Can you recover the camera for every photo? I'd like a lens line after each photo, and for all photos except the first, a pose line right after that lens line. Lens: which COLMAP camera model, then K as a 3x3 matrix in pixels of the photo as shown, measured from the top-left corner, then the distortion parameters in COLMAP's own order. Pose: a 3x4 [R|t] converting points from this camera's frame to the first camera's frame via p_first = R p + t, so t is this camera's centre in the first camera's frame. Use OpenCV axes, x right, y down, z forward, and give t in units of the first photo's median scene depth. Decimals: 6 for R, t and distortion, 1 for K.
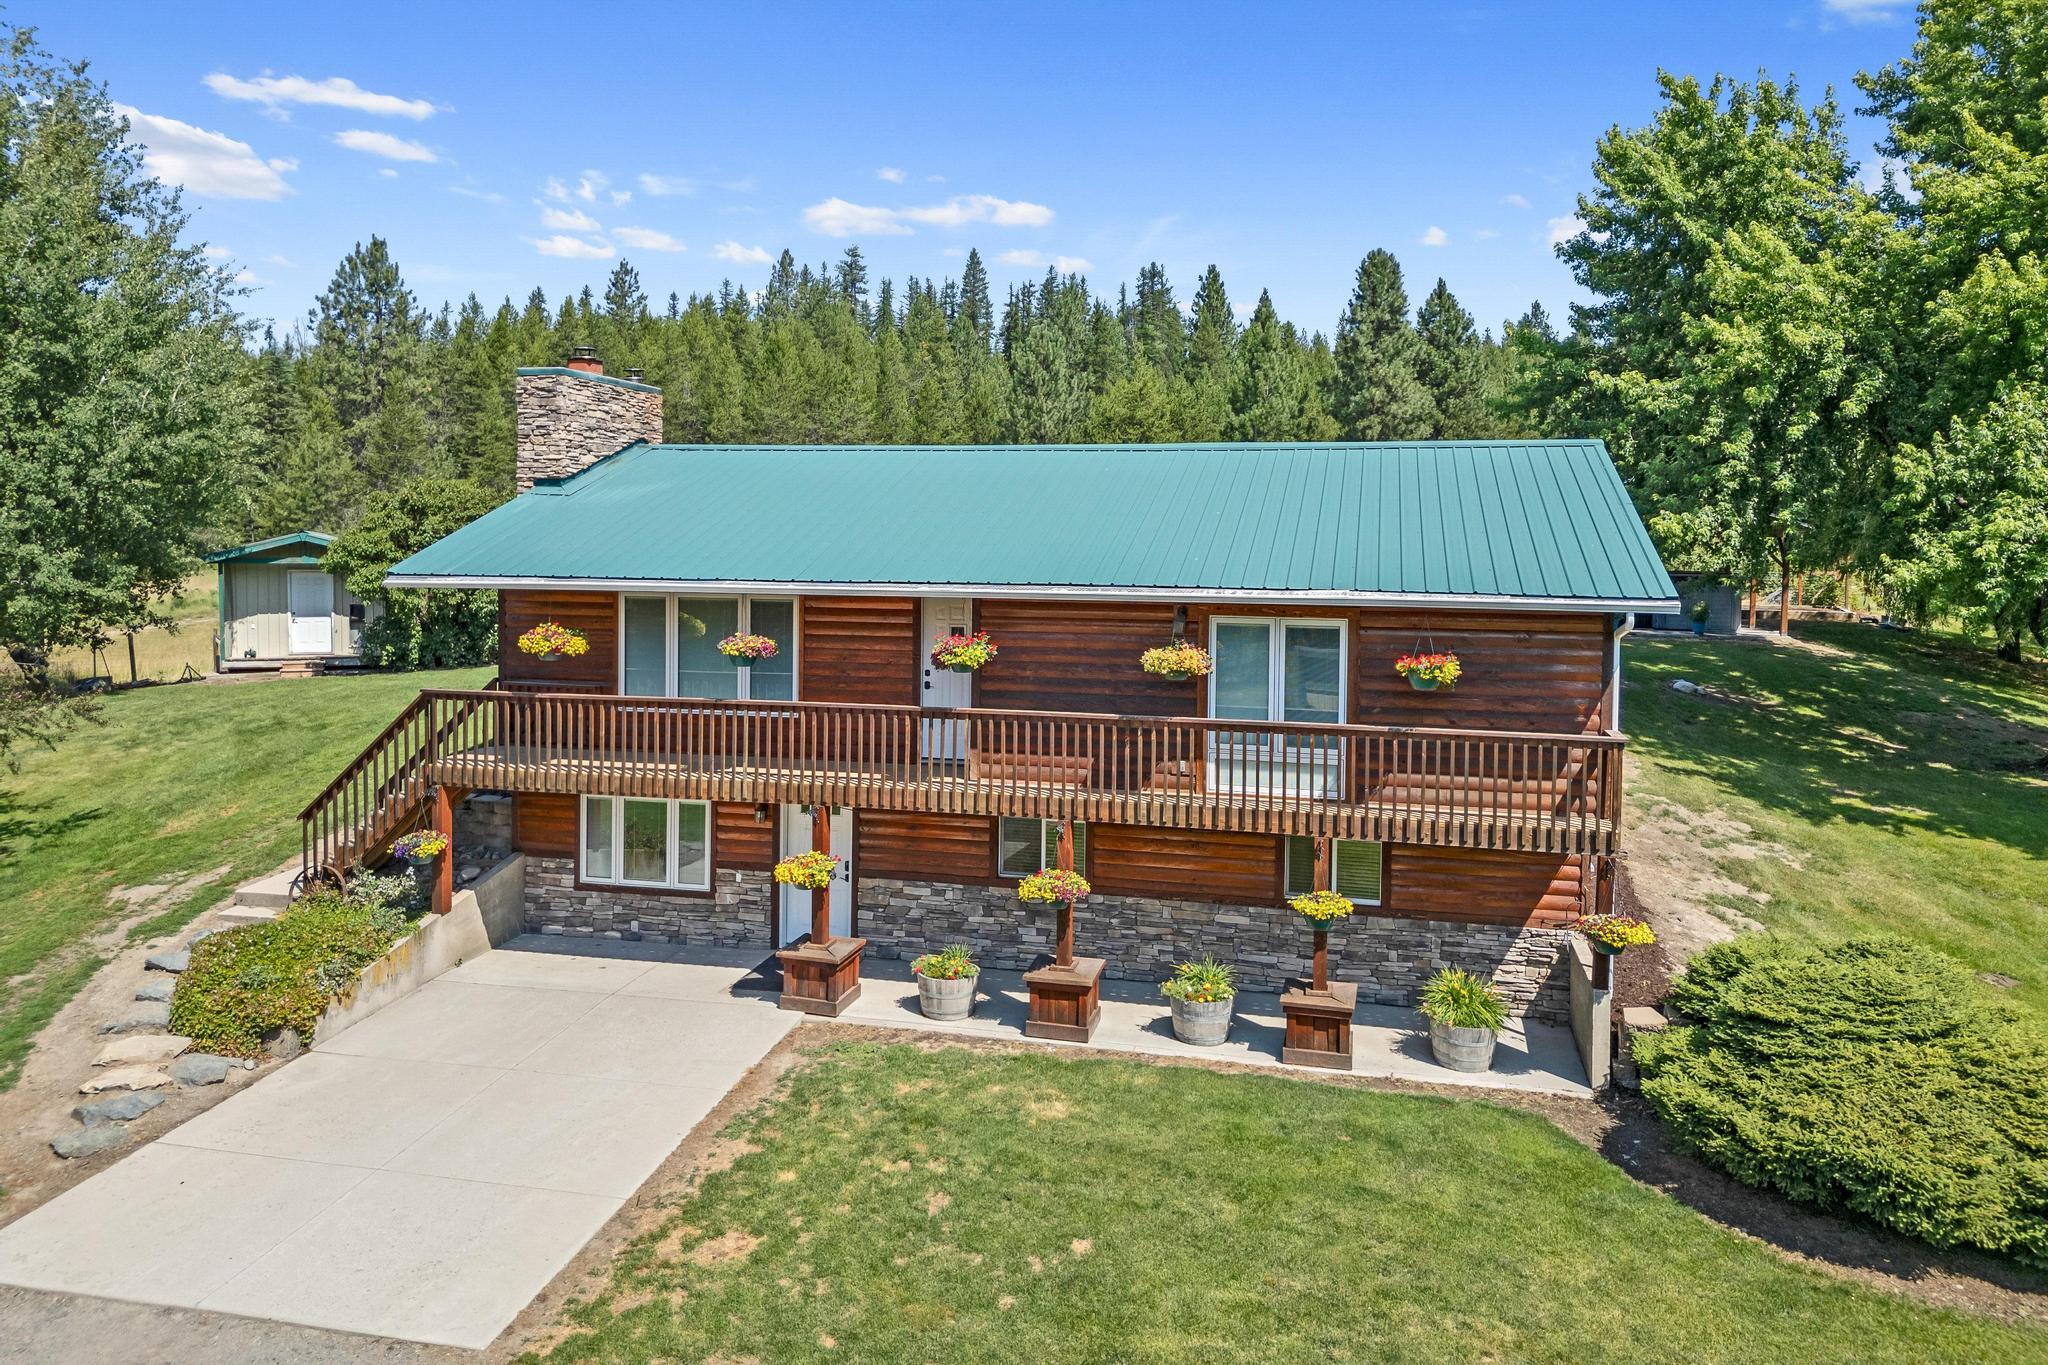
lens RADIAL K [[1427.9, 0, 1032.7], [0, 1427.9, 601.9], [0, 0, 1]] dist [0.009359, 0.000409]
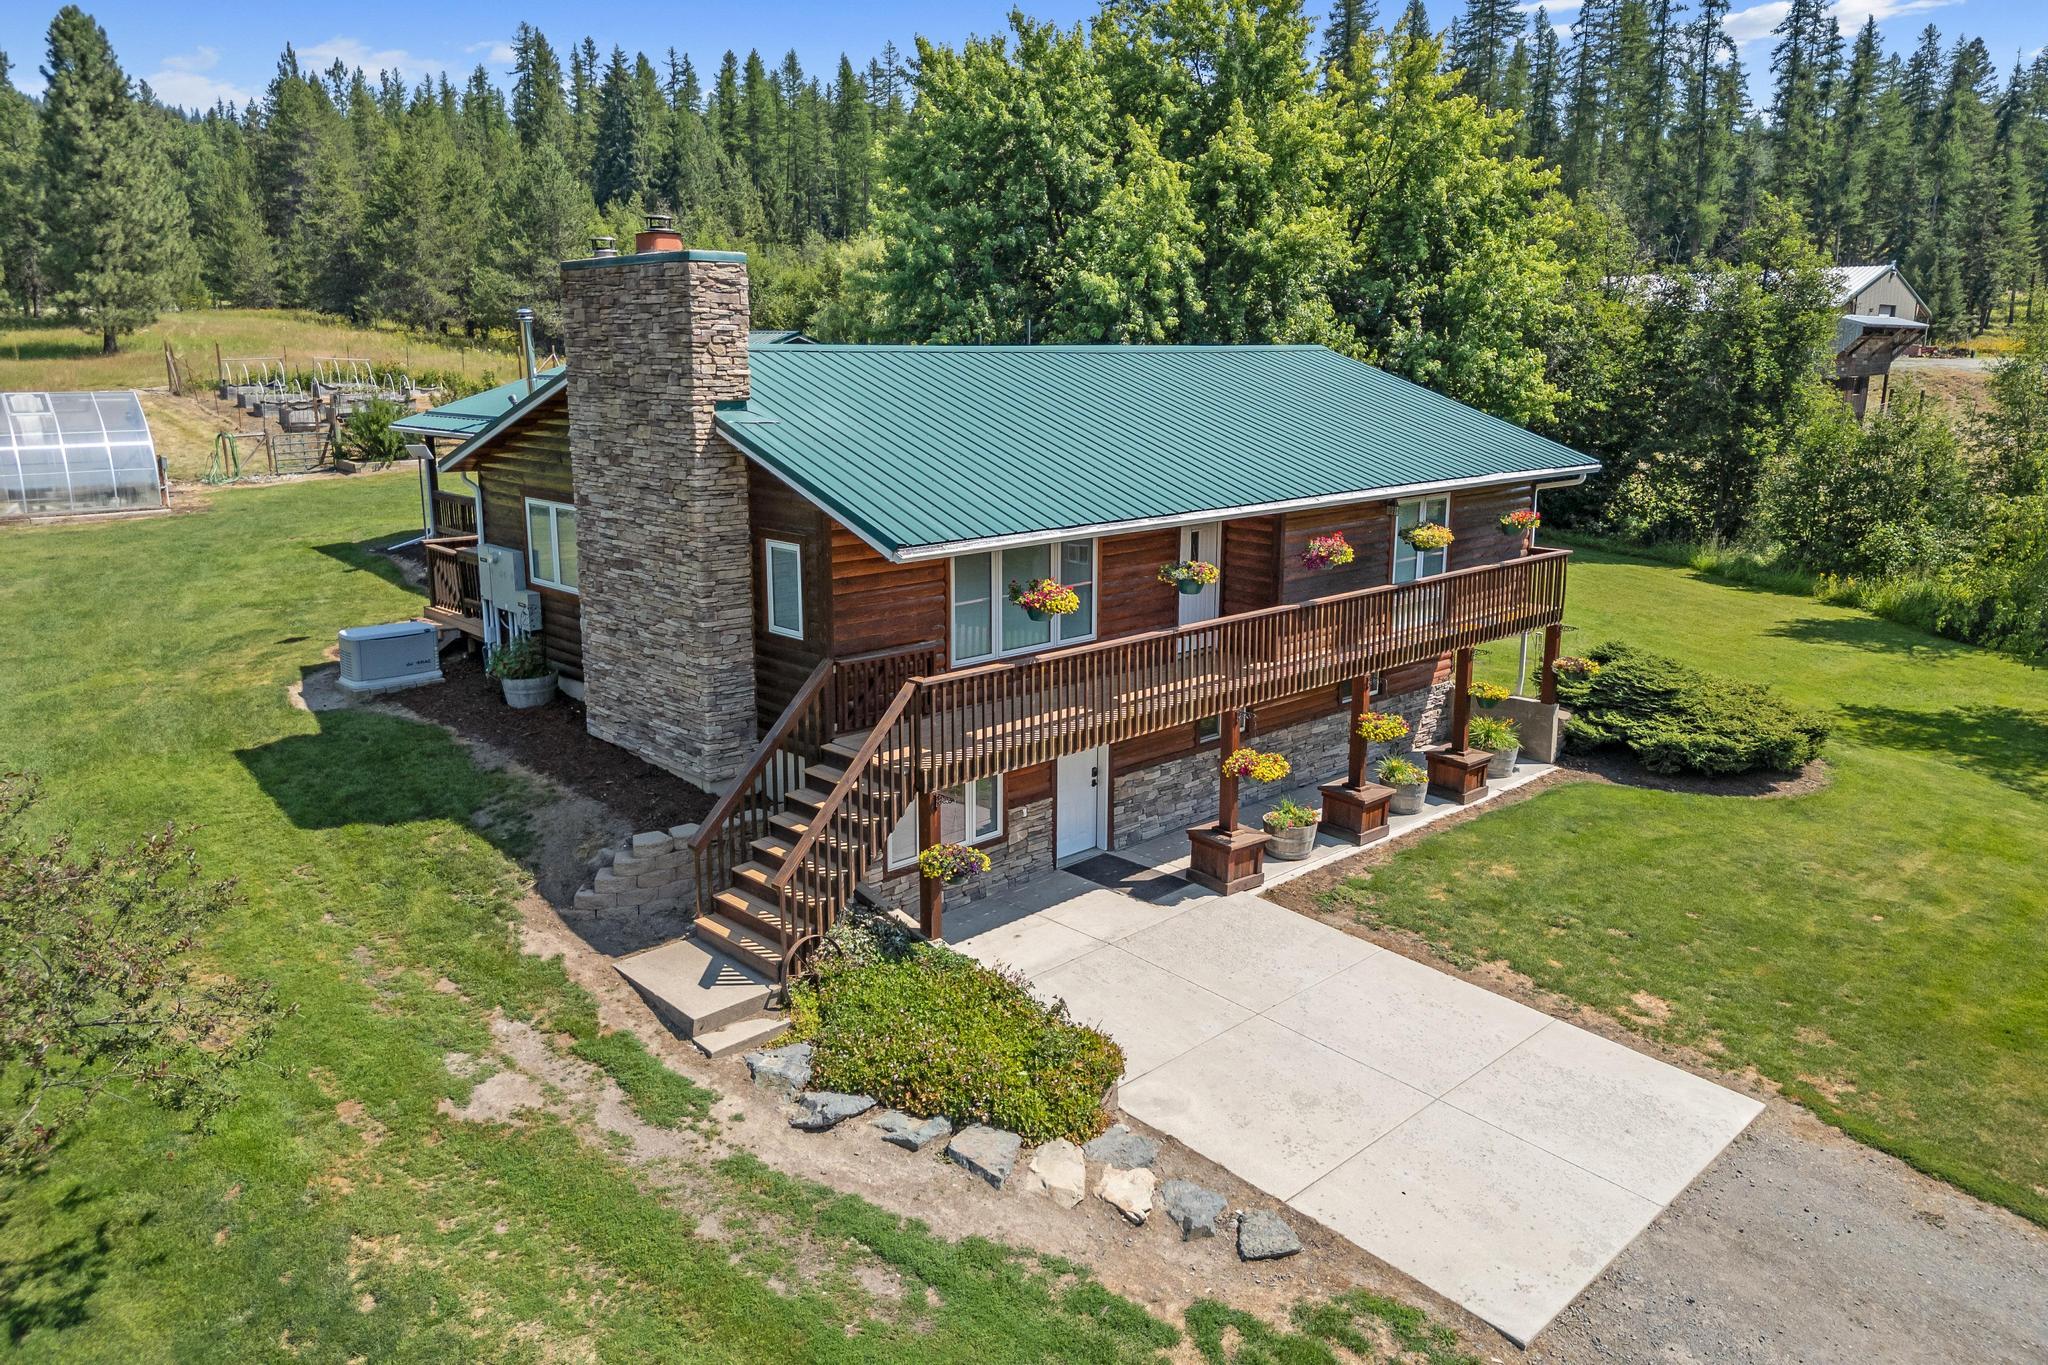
lens RADIAL K [[1425.6, 0, 1015.6], [0, 1425.6, 636.9], [0, 0, 1]] dist [0.075331, -0.067031]
pose [[0.544822, -0.171895, 0.820744, -0.761554], [0.044480, 0.983310, 0.176417, -0.075498], [-0.837371, -0.059609, 0.543375, 0.369560]]
